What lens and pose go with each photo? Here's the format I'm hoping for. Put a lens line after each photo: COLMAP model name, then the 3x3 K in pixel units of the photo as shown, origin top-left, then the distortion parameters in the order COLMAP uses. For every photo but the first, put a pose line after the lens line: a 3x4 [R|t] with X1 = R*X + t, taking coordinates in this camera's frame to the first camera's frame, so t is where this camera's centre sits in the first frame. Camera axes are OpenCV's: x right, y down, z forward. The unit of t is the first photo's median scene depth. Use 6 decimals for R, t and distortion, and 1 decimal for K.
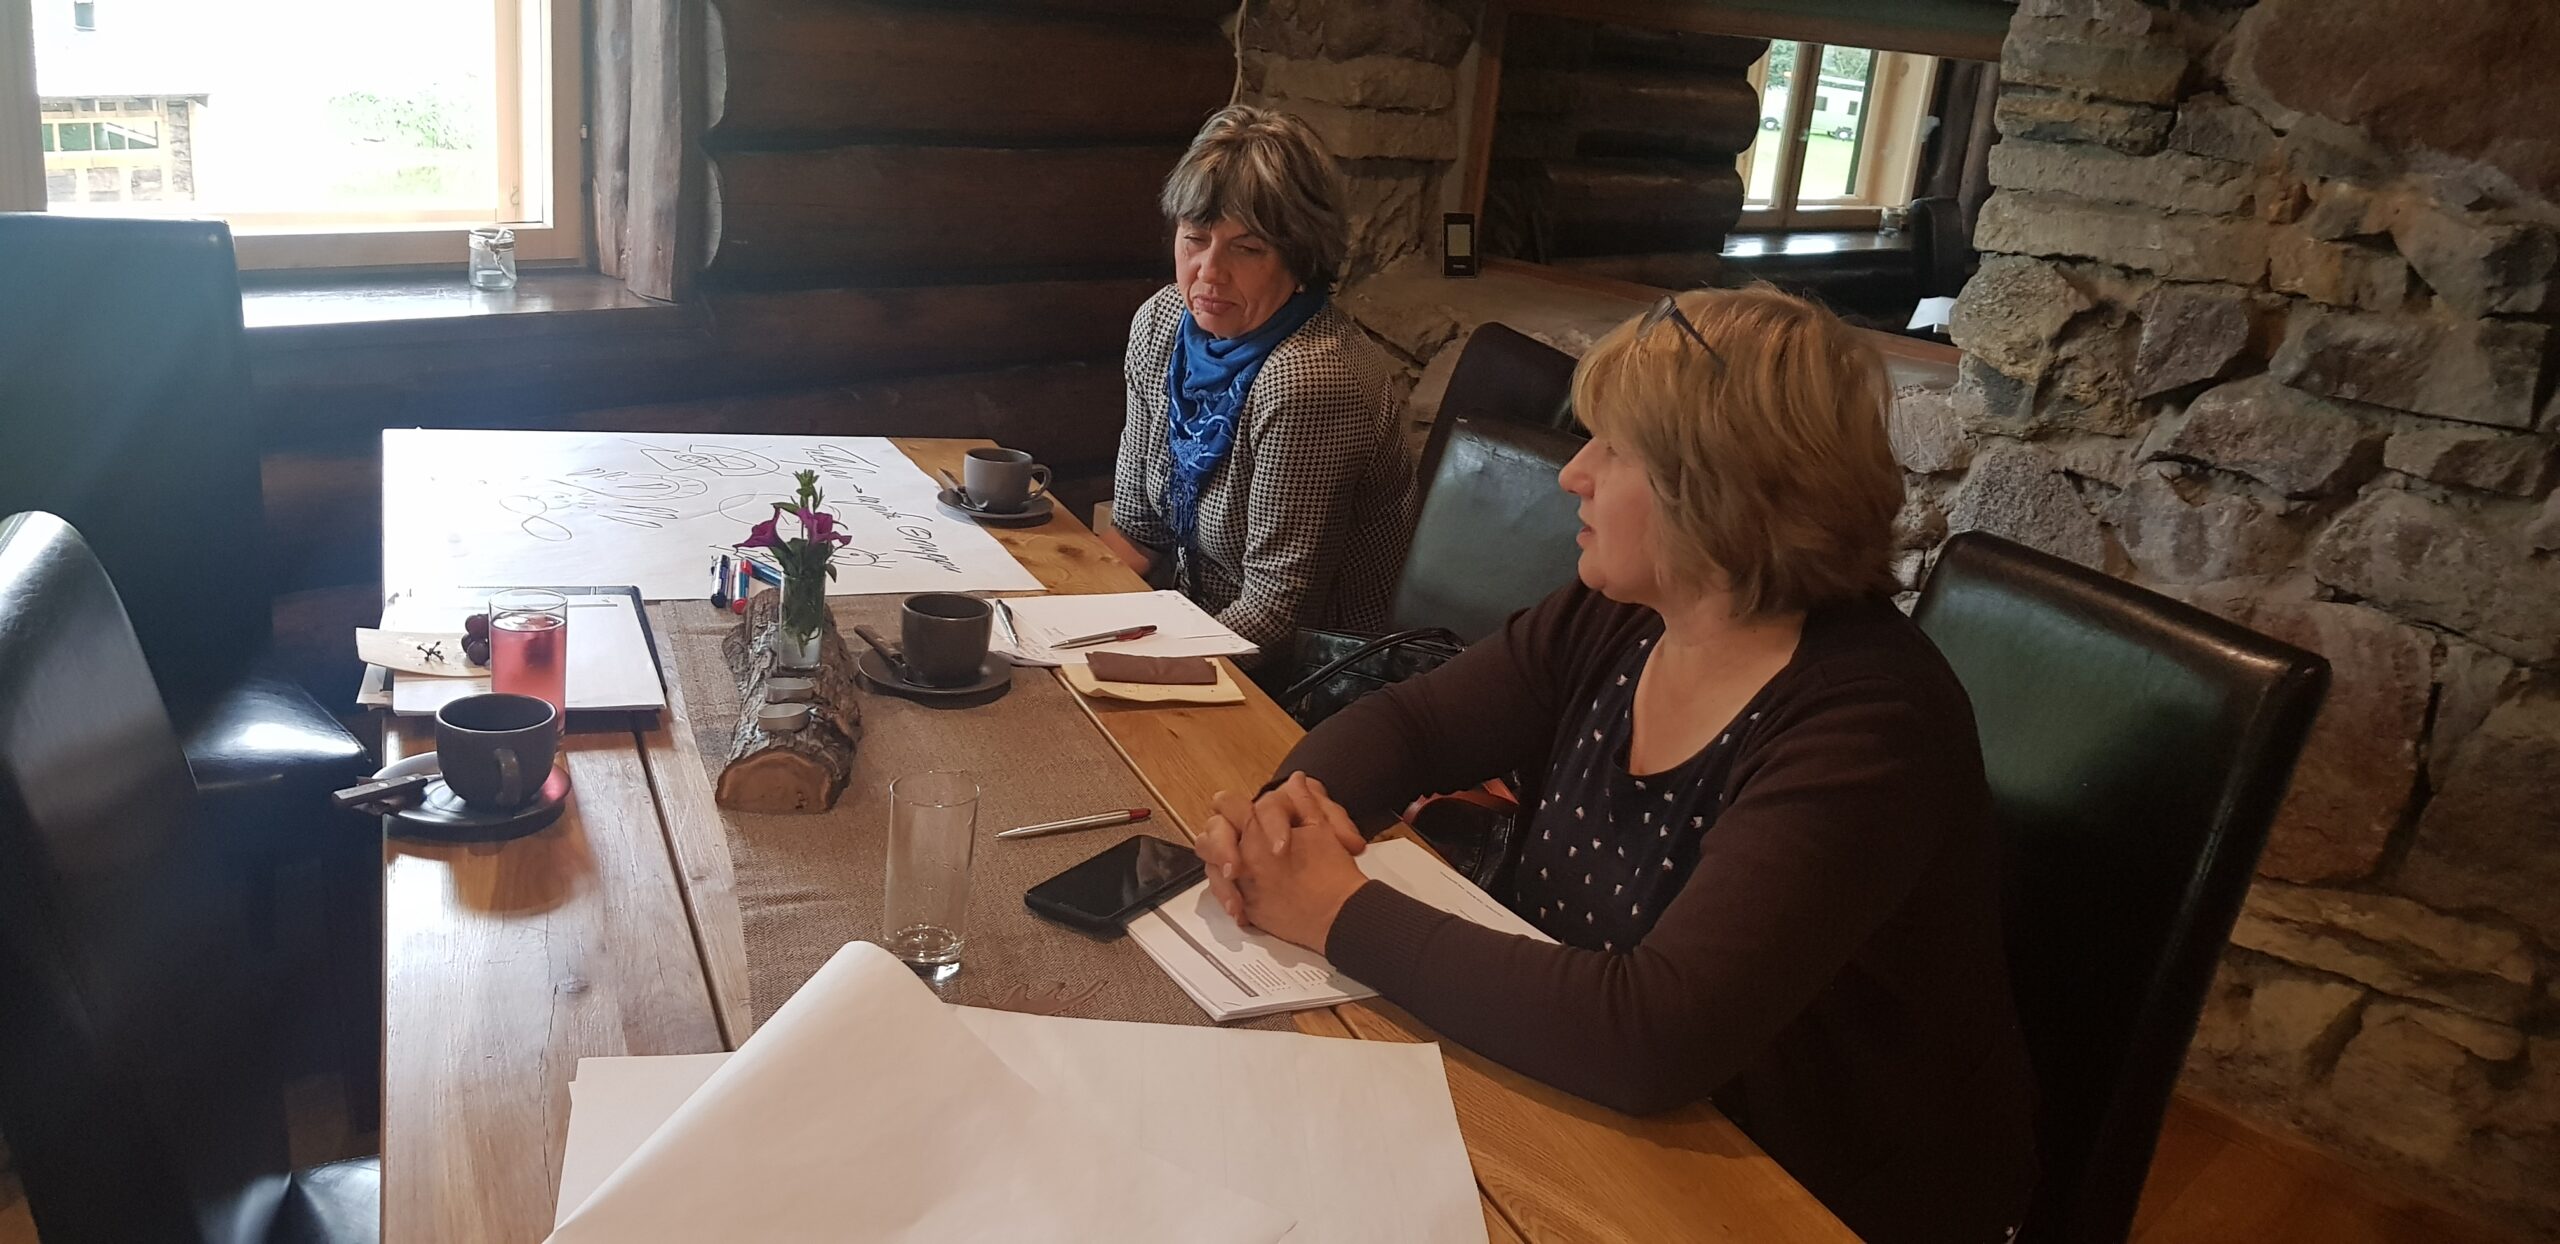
lens RADIAL K [[2001.6, 0, 1302.9], [0, 2001.6, 543.0], [0, 0, 1]] dist [0.123893, -0.092929]
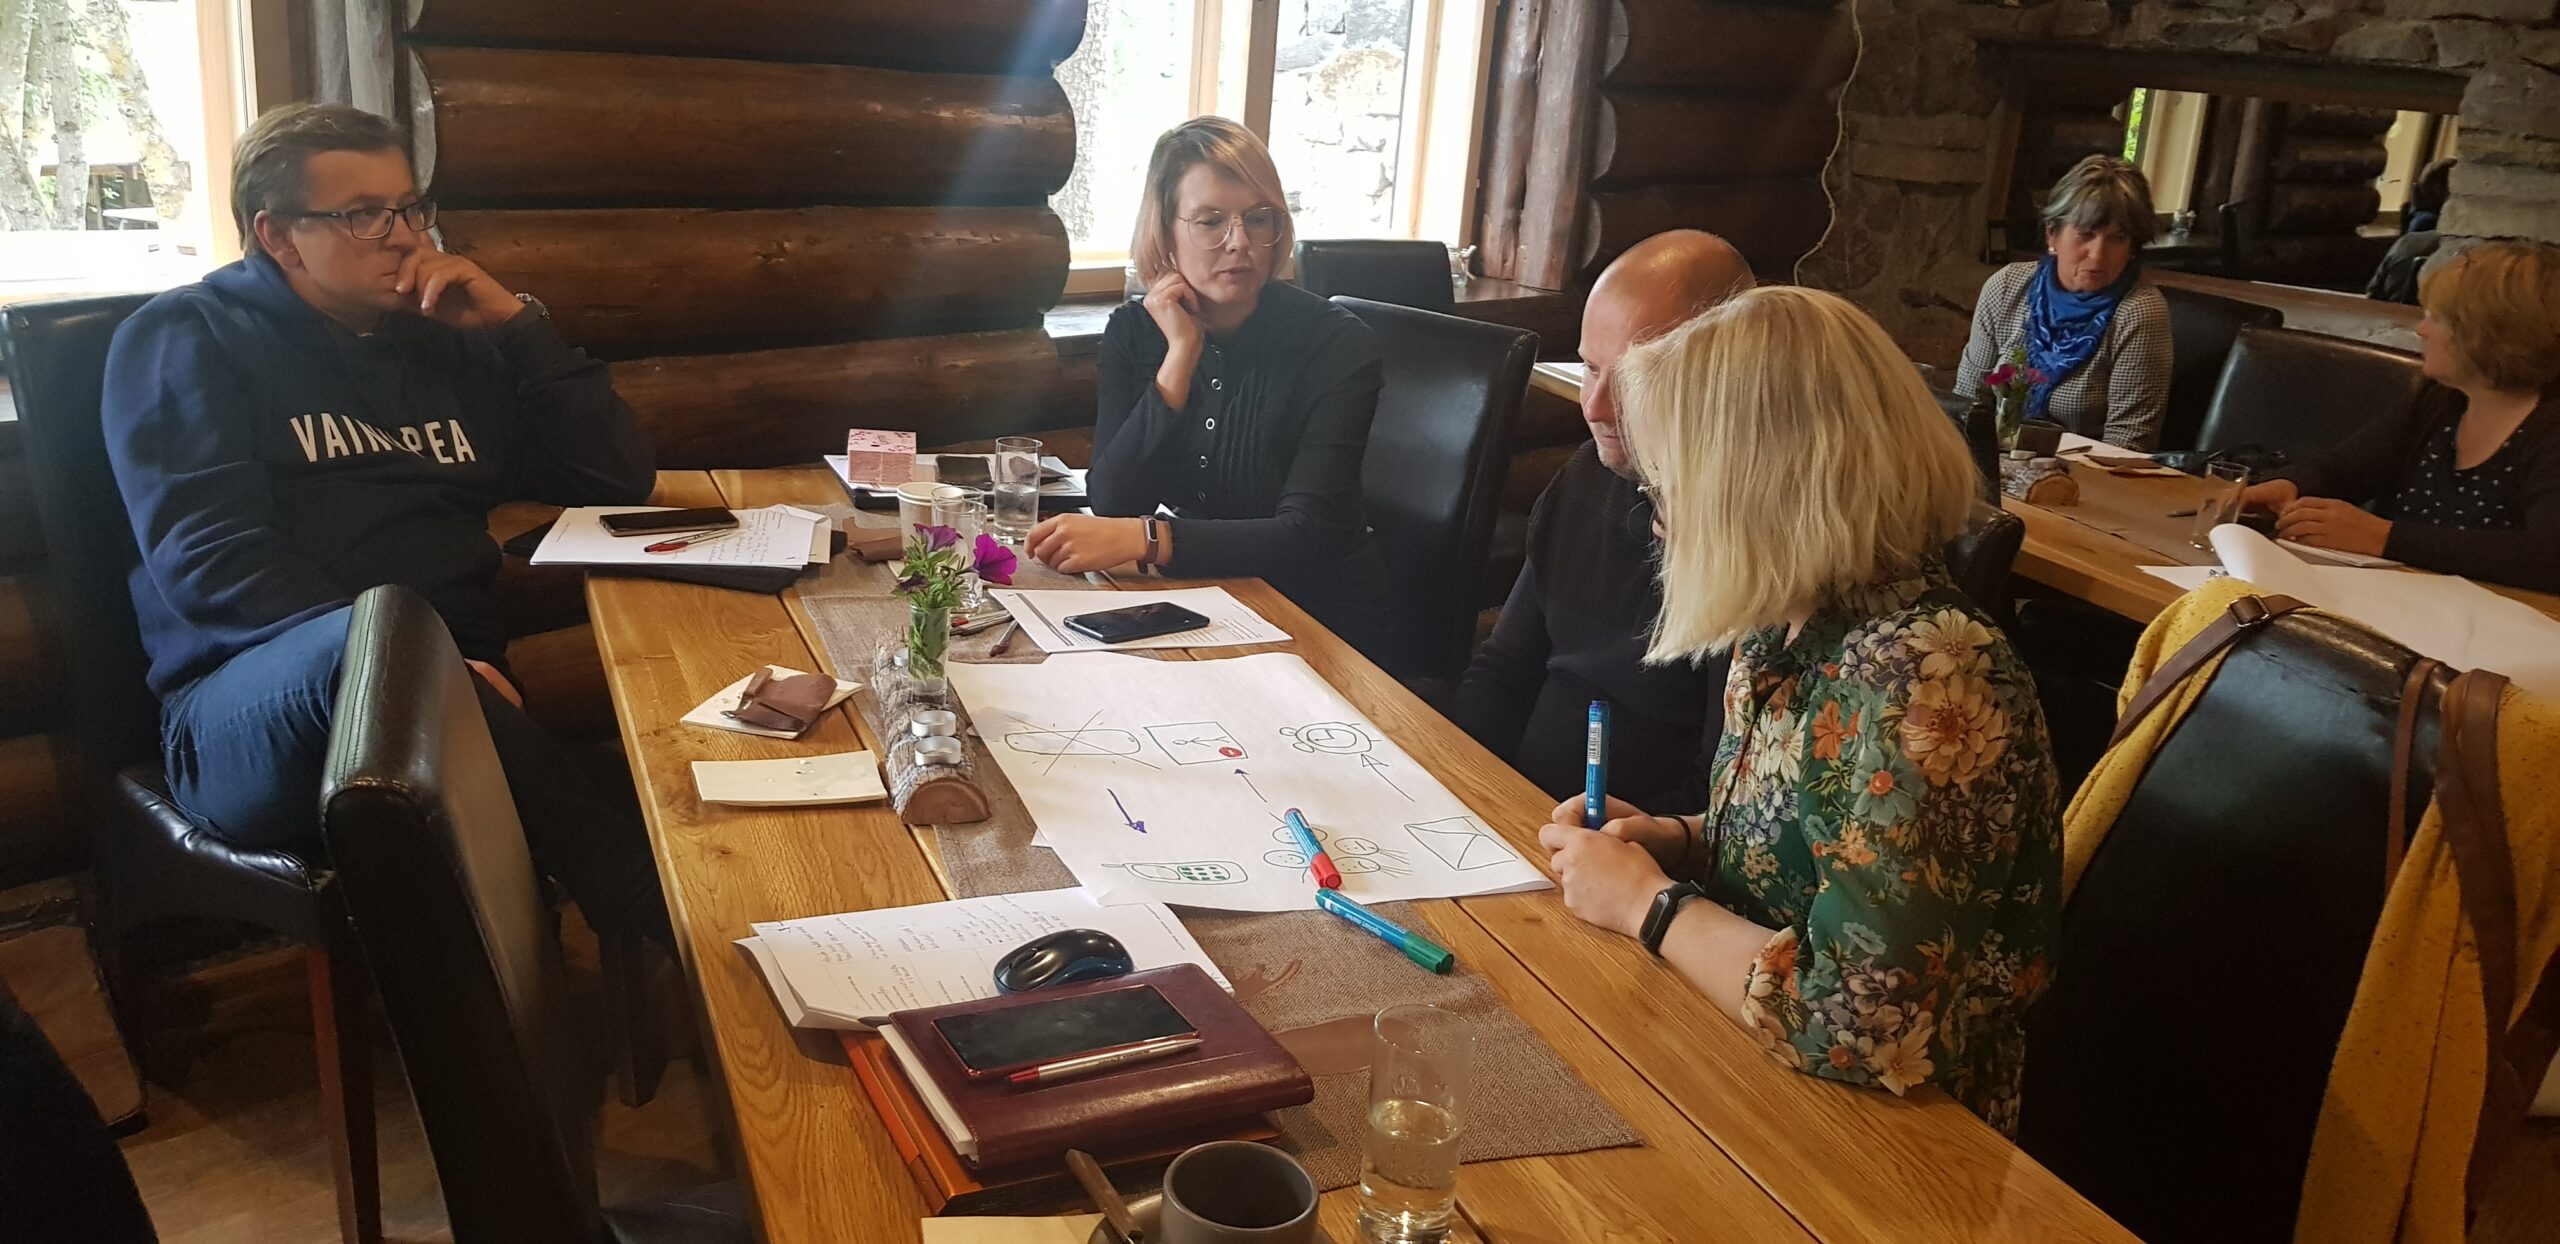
lens RADIAL K [[2001.6, 0, 1302.9], [0, 2001.6, 543.0], [0, 0, 1]] dist [0.123893, -0.092929]
pose [[0.999828, -0.018451, 0.001800, -0.557558], [0.018465, 0.999796, -0.008206, 0.090276], [-0.001649, 0.008238, 0.999965, -0.586799]]
